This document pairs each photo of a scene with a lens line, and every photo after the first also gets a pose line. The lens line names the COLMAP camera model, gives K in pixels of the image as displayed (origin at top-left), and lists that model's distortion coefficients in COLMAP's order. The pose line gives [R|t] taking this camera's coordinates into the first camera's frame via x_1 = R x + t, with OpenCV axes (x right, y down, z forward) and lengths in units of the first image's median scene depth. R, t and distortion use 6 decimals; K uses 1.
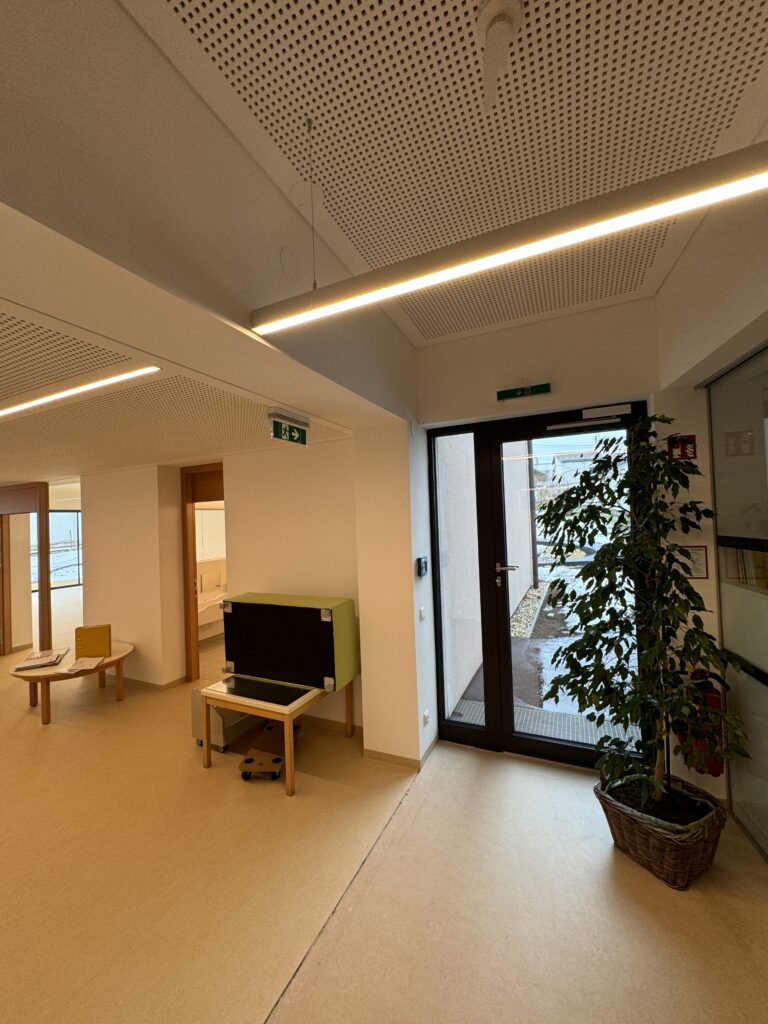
lens RADIAL K [[402.0, 0, 382.5], [0, 402.0, 512.0], [0, 0, 1]] dist [-0.017714, -0.000072]
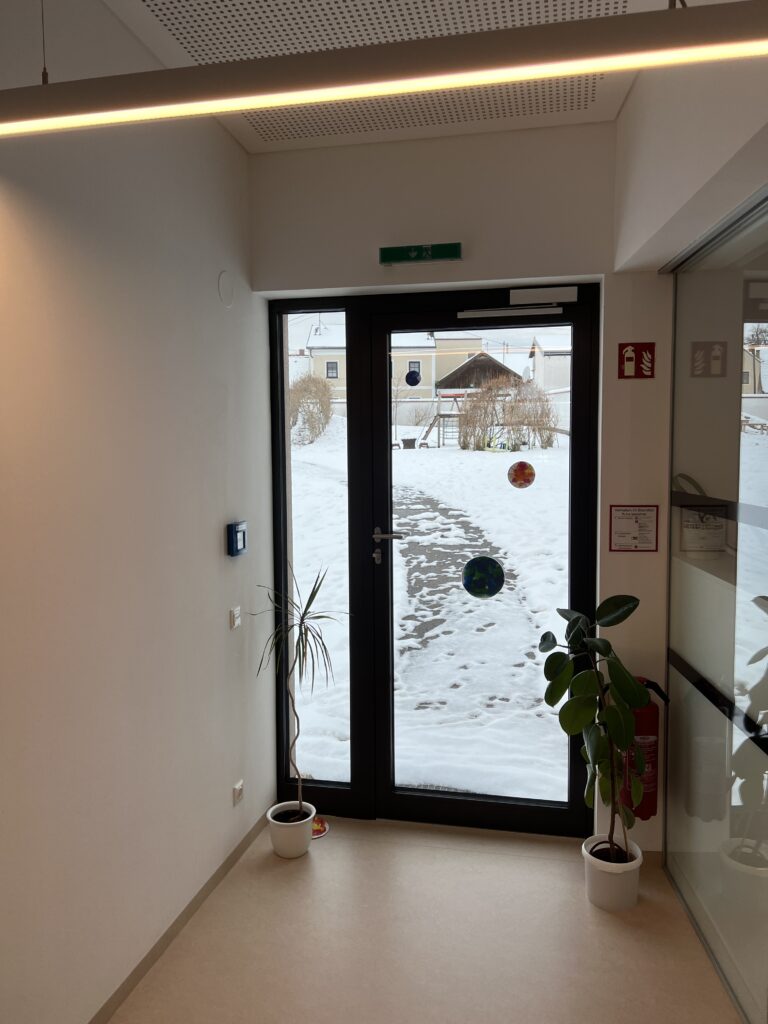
lens RADIAL K [[762.2, 0, 387.3], [0, 762.2, 516.2], [0, 0, 1]] dist [0.010794, 0.002208]
pose [[0.976459, 0.015661, 0.215135, 0.052828], [-0.037239, 0.994625, 0.096619, -0.006357], [-0.212465, -0.102356, 0.971793, -0.177572]]
